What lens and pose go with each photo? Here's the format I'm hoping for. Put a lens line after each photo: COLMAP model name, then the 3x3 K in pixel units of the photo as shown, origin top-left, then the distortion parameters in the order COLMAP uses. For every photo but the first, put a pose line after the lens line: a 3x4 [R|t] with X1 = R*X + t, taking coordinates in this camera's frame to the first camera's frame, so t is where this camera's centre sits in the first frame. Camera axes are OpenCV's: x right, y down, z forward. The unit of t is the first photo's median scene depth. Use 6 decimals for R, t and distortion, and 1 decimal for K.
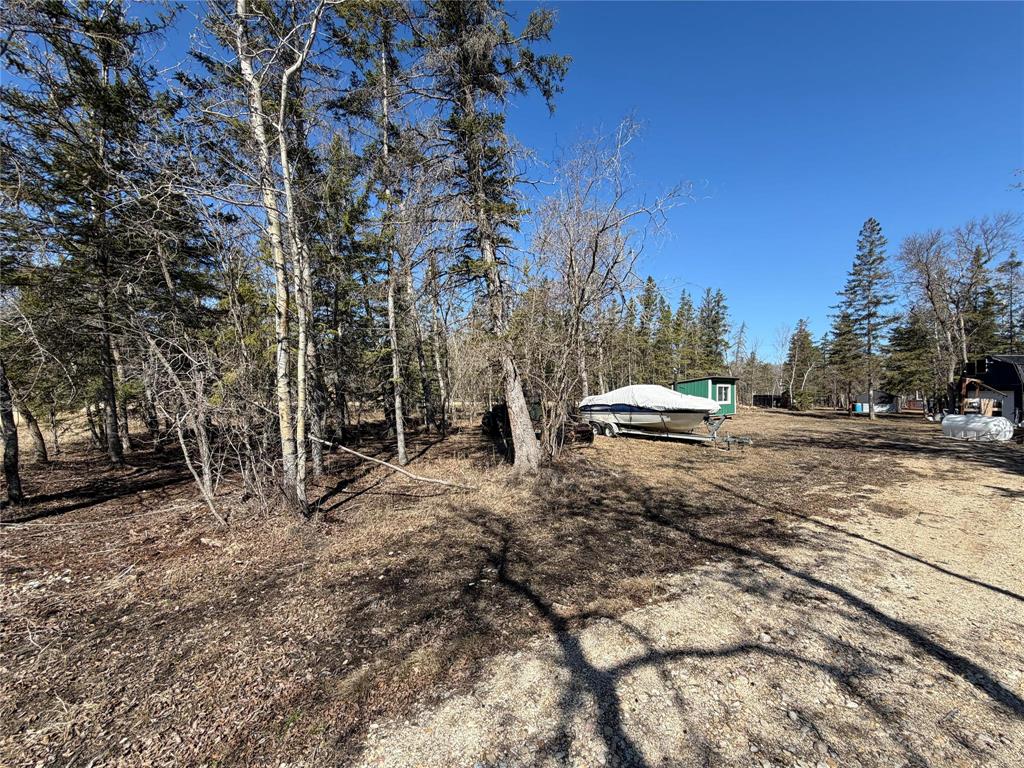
lens RADIAL K [[405.5, 0, 509.7], [0, 405.5, 384.6], [0, 0, 1]] dist [0.001139, -0.000141]
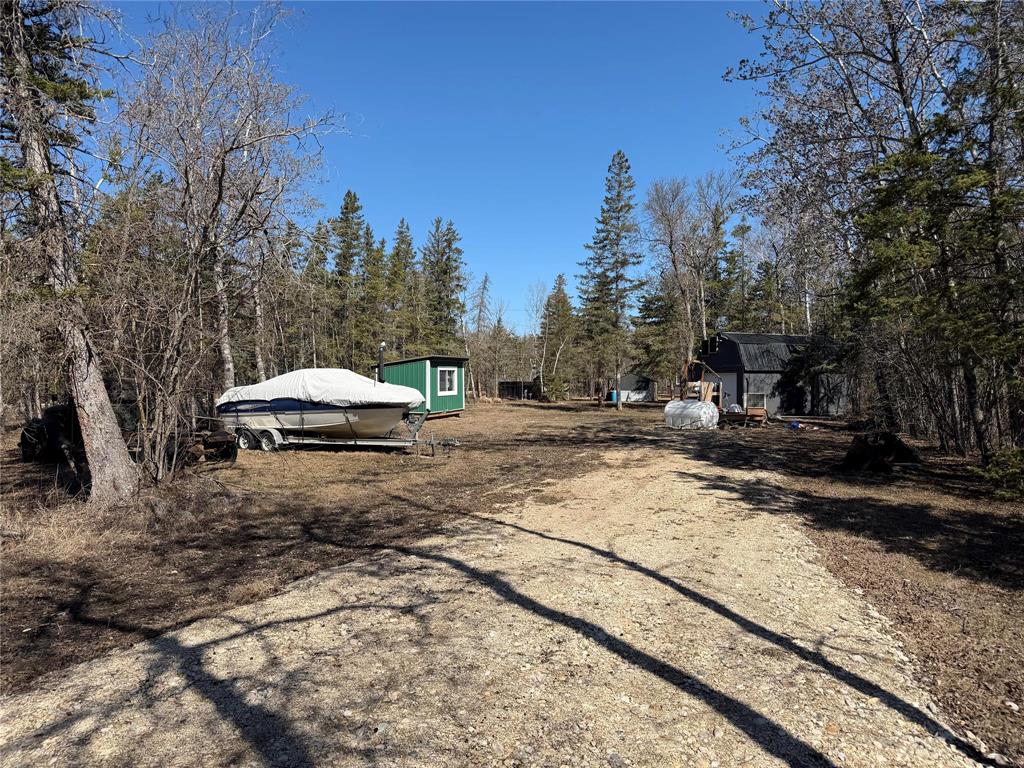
lens RADIAL K [[713.4, 0, 512.0], [0, 713.4, 384.0], [0, 0, 1]] dist [0.153082, -0.214001]
pose [[0.858675, -0.016182, 0.512265, -0.002733], [0.003761, 0.999673, 0.025274, -0.002282], [-0.512507, -0.019775, 0.858455, -0.134985]]
